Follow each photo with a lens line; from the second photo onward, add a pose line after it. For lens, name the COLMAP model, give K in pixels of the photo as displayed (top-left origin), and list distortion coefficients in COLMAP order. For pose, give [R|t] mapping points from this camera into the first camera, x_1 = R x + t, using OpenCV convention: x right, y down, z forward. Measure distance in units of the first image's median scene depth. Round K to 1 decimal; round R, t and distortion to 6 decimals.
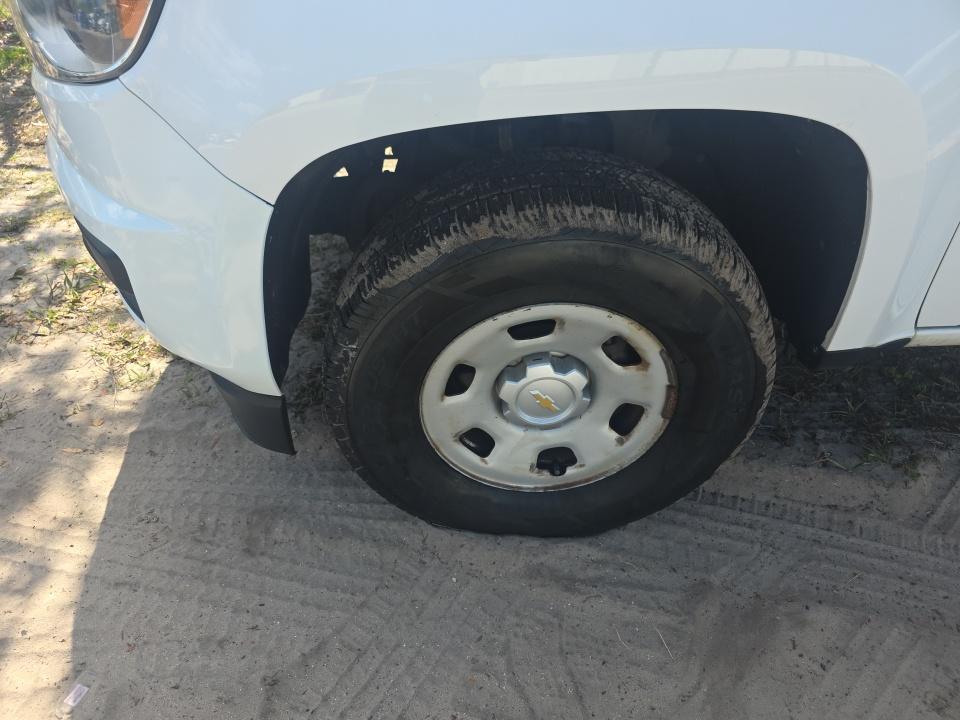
lens RADIAL K [[639.8, 0, 479.3], [0, 639.8, 367.5], [0, 0, 1]] dist [0.051997, -0.040486]
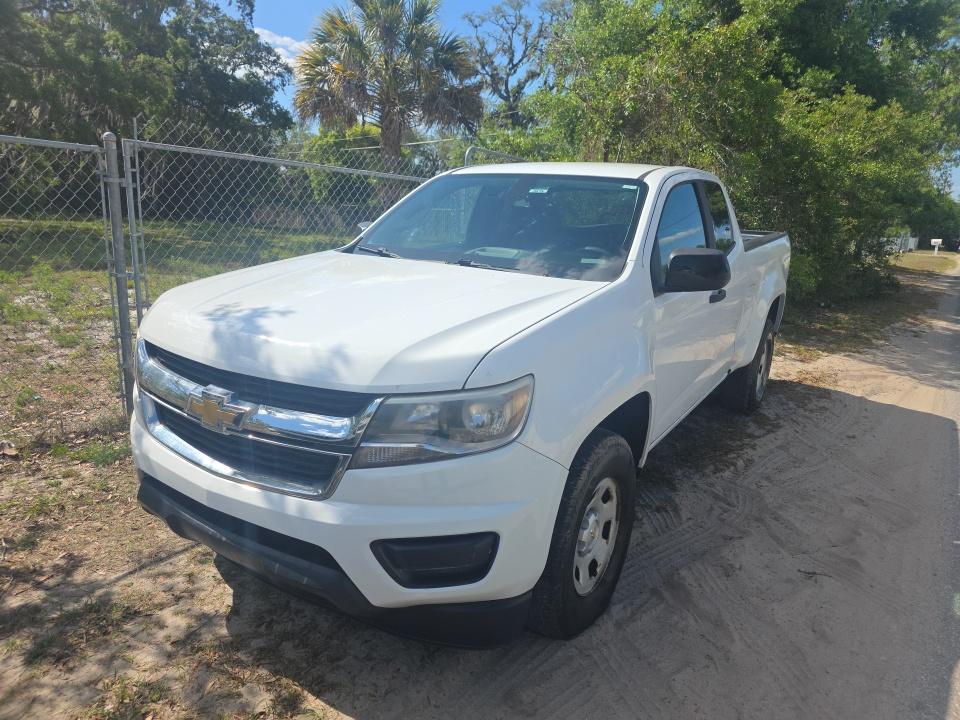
lens RADIAL K [[639.8, 0, 479.3], [0, 639.8, 367.5], [0, 0, 1]] dist [0.051997, -0.040486]
pose [[0.560485, -0.170896, 0.810340, -1.675640], [0.515330, 0.837935, -0.179721, -0.212673], [-0.648299, 0.518323, 0.557718, -0.237078]]
